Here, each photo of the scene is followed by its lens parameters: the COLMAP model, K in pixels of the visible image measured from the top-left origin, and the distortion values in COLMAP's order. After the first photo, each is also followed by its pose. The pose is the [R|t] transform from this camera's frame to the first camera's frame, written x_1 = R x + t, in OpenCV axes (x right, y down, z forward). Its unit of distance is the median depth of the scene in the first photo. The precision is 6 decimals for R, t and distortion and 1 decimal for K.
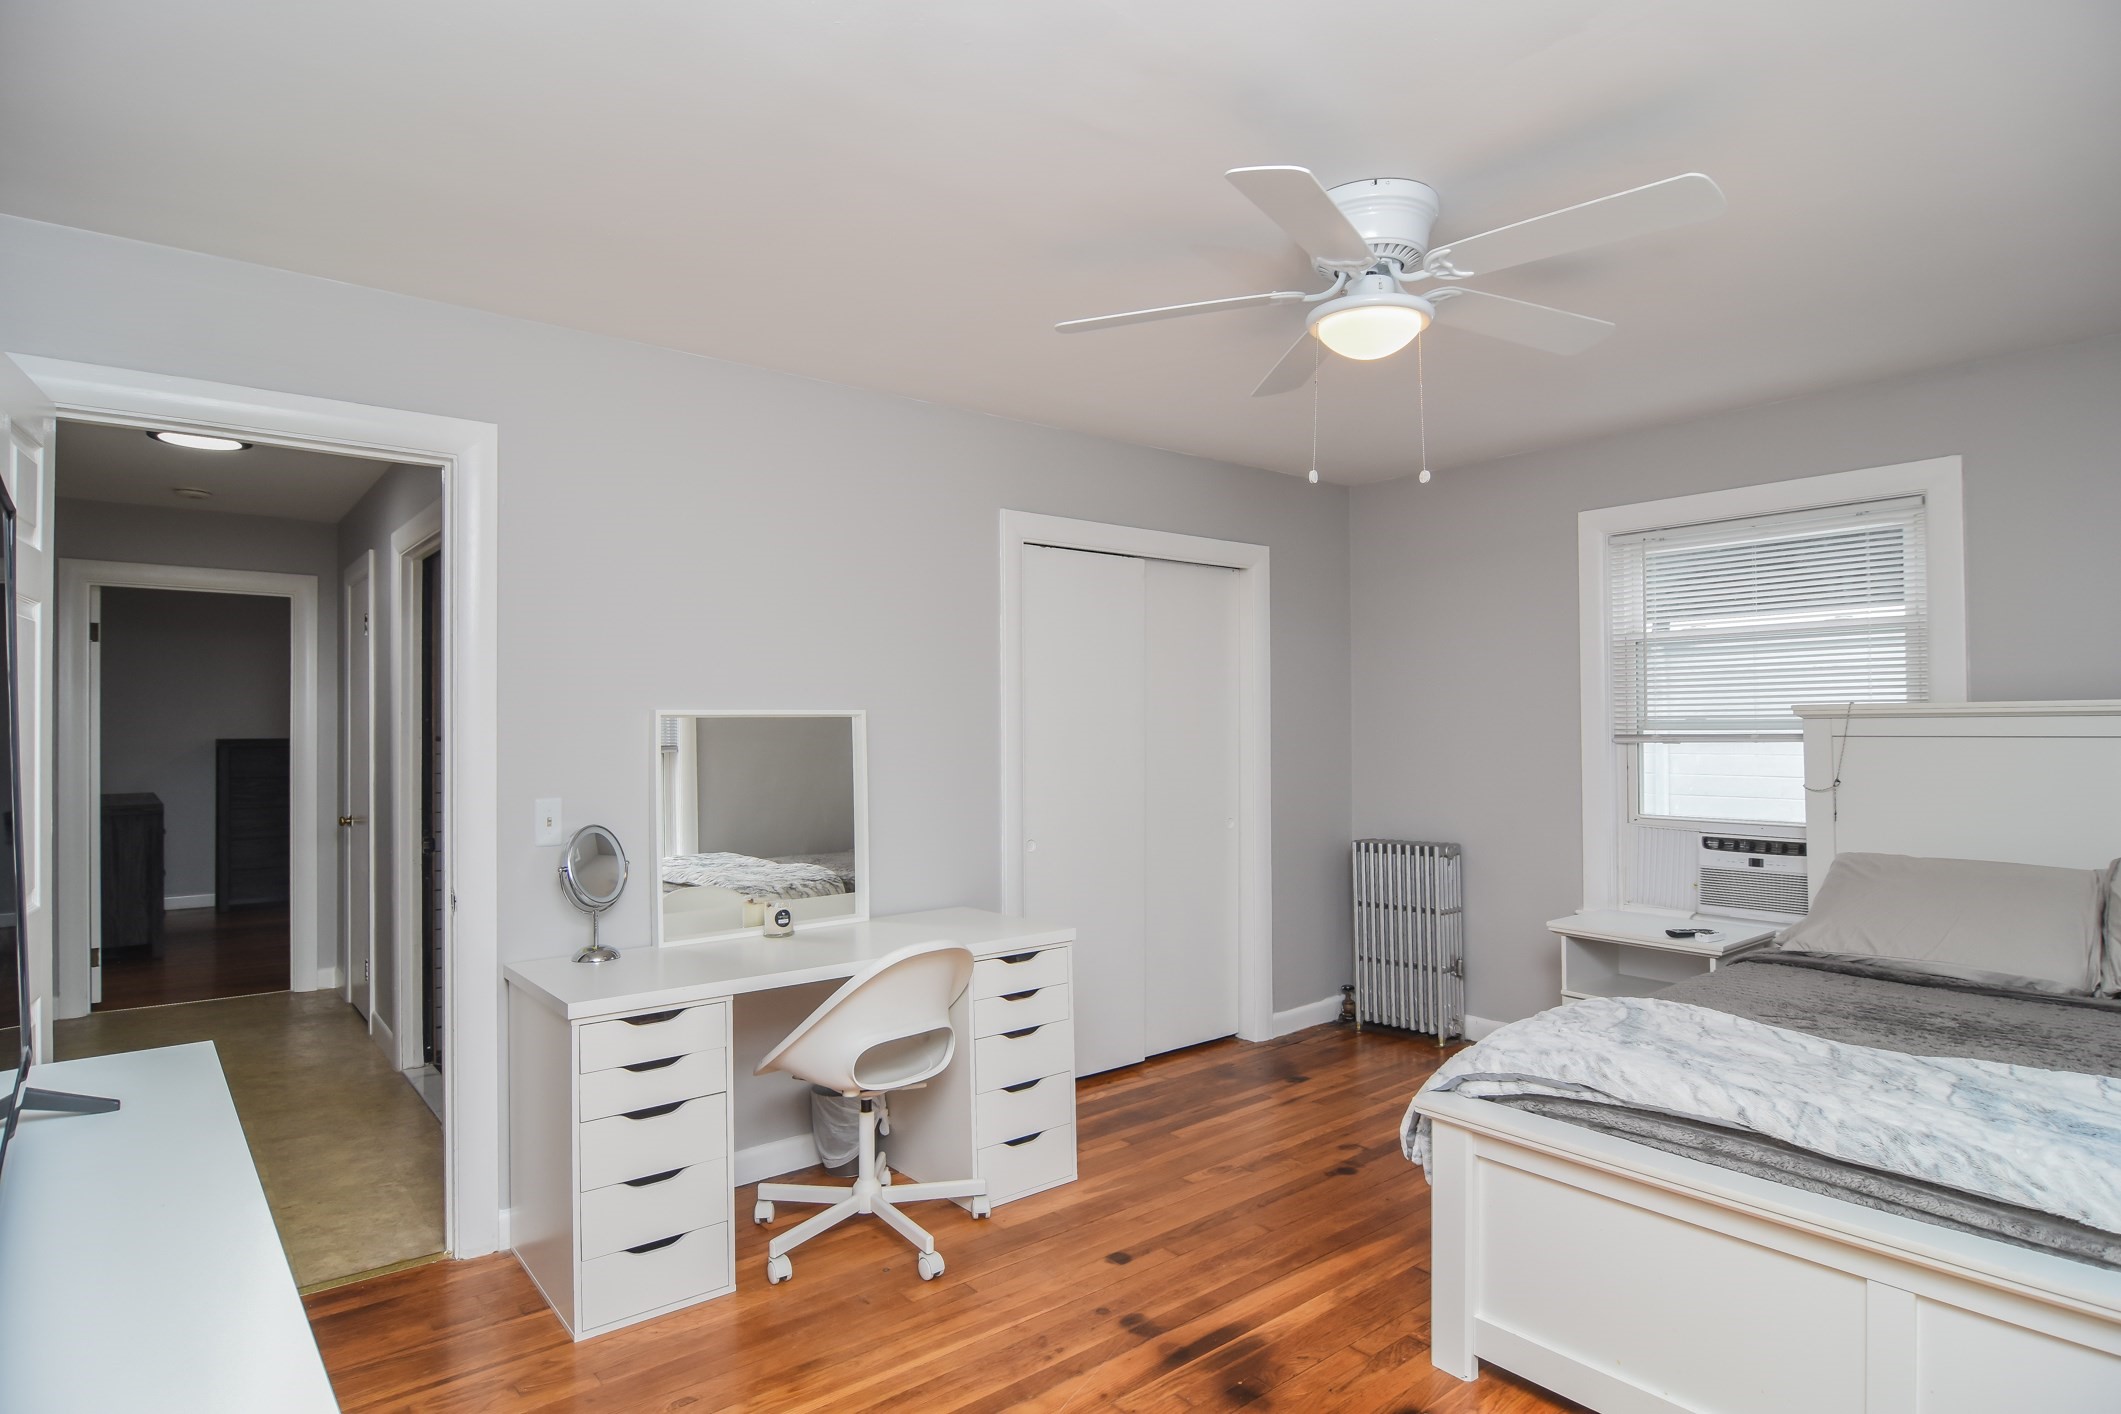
lens RADIAL K [[1132.7, 0, 1060.2], [0, 1132.7, 713.0], [0, 0, 1]] dist [-0.010170, -0.006051]
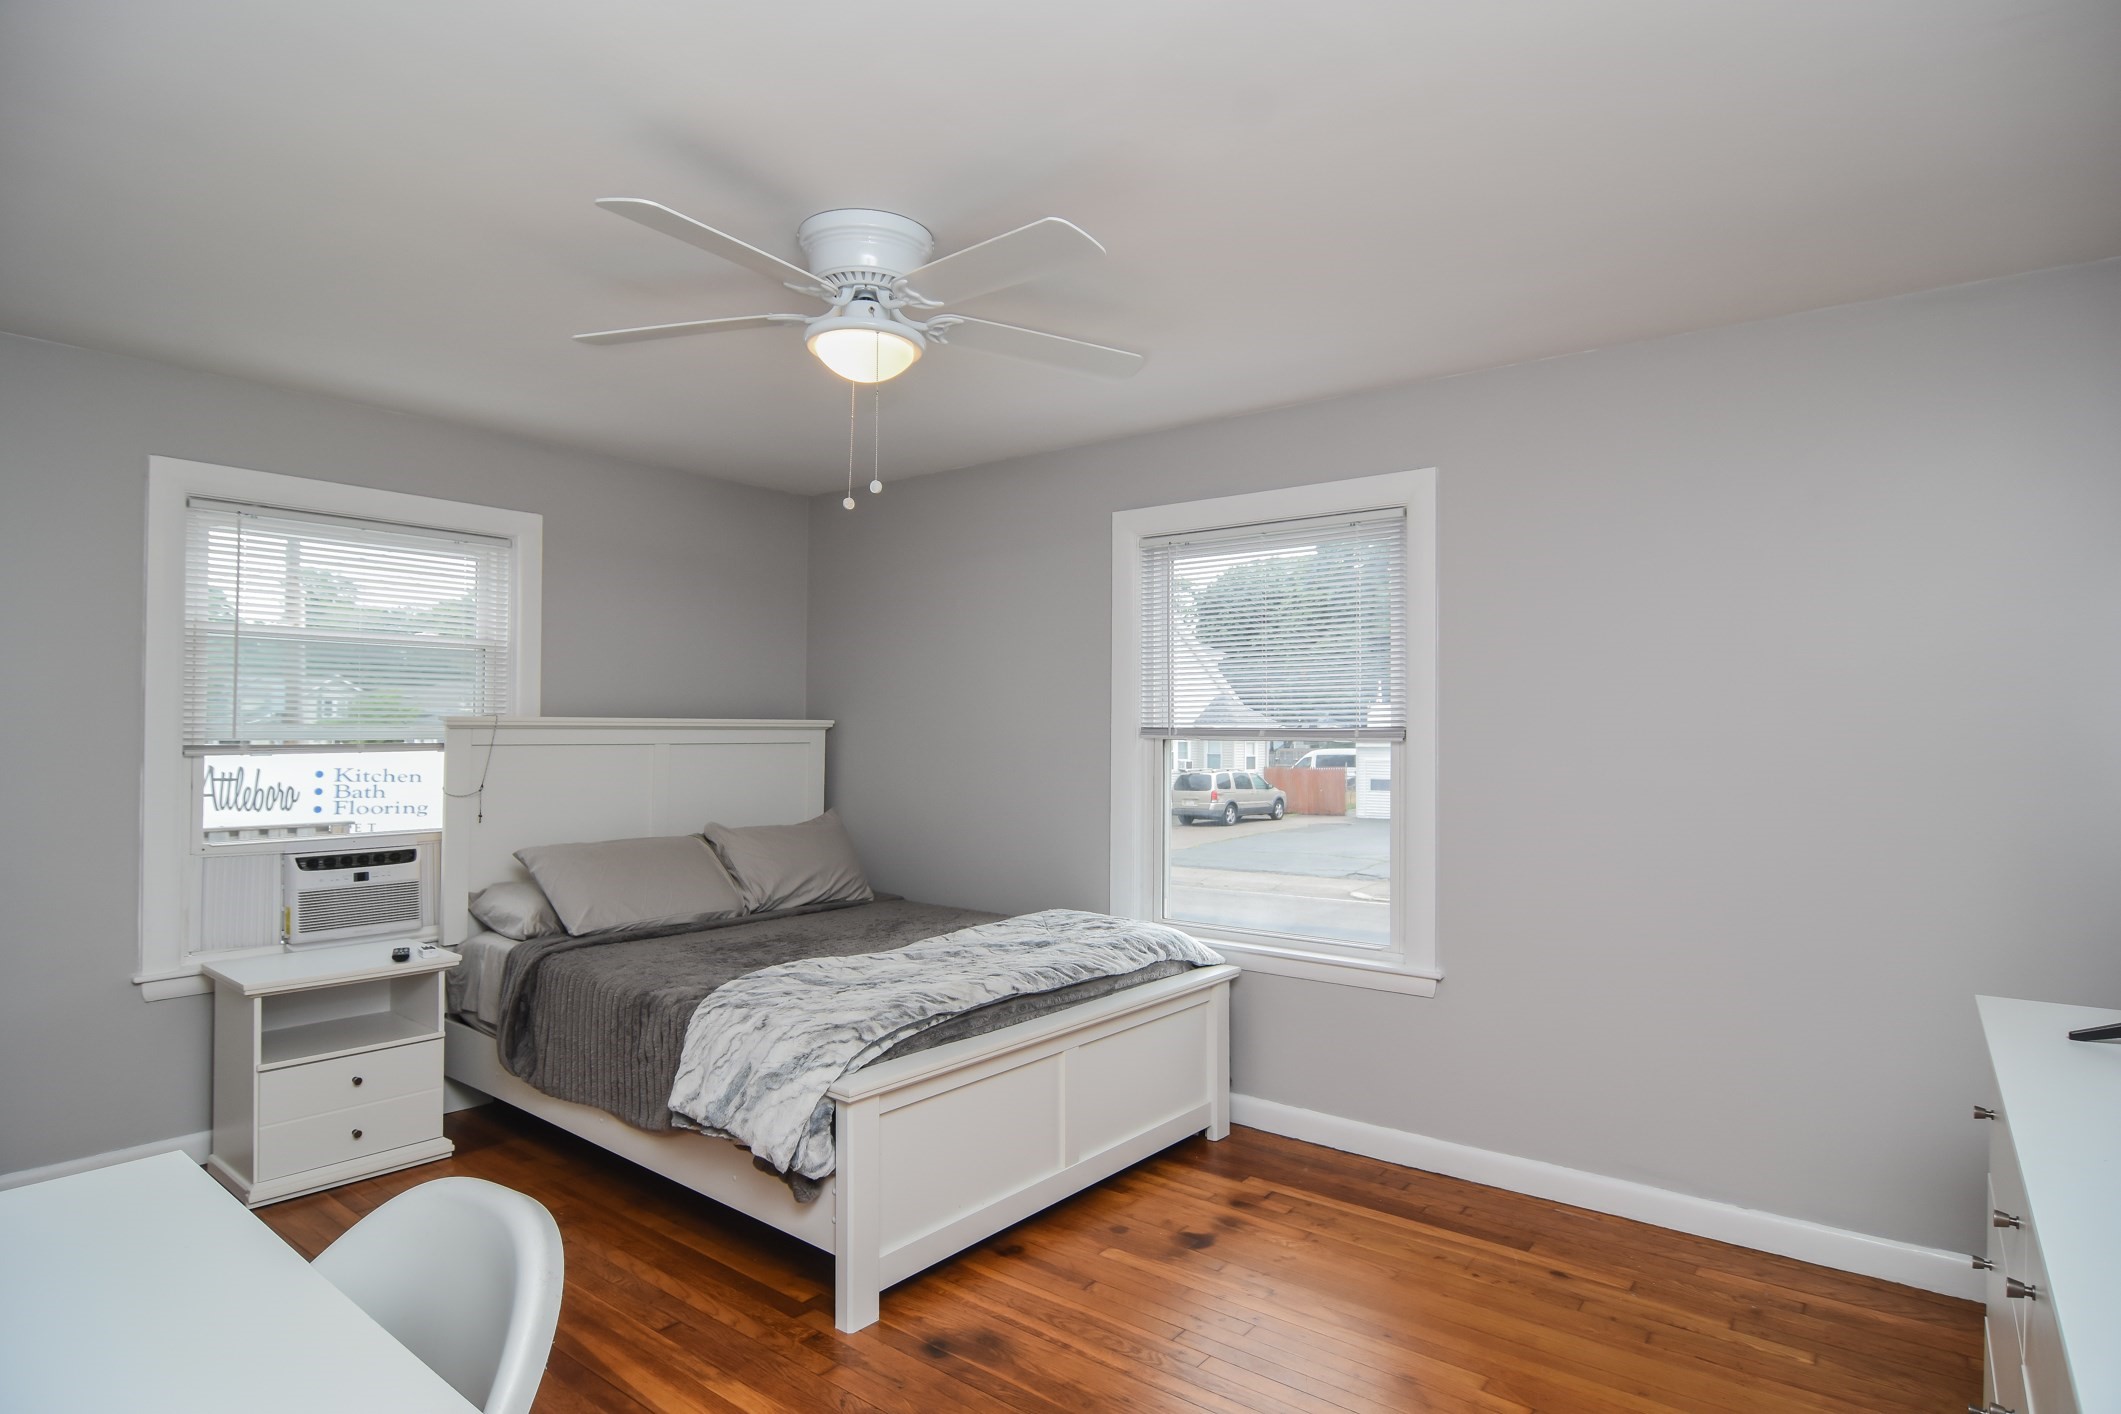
lens RADIAL K [[1132.7, 0, 1058.9], [0, 1132.7, 708.1], [0, 0, 1]] dist [-0.010170, -0.006051]
pose [[-0.218709, 0.025457, 0.975458, -0.491836], [-0.014640, 0.999462, -0.029366, 0.008132], [-0.975680, -0.020703, -0.218219, 0.670798]]
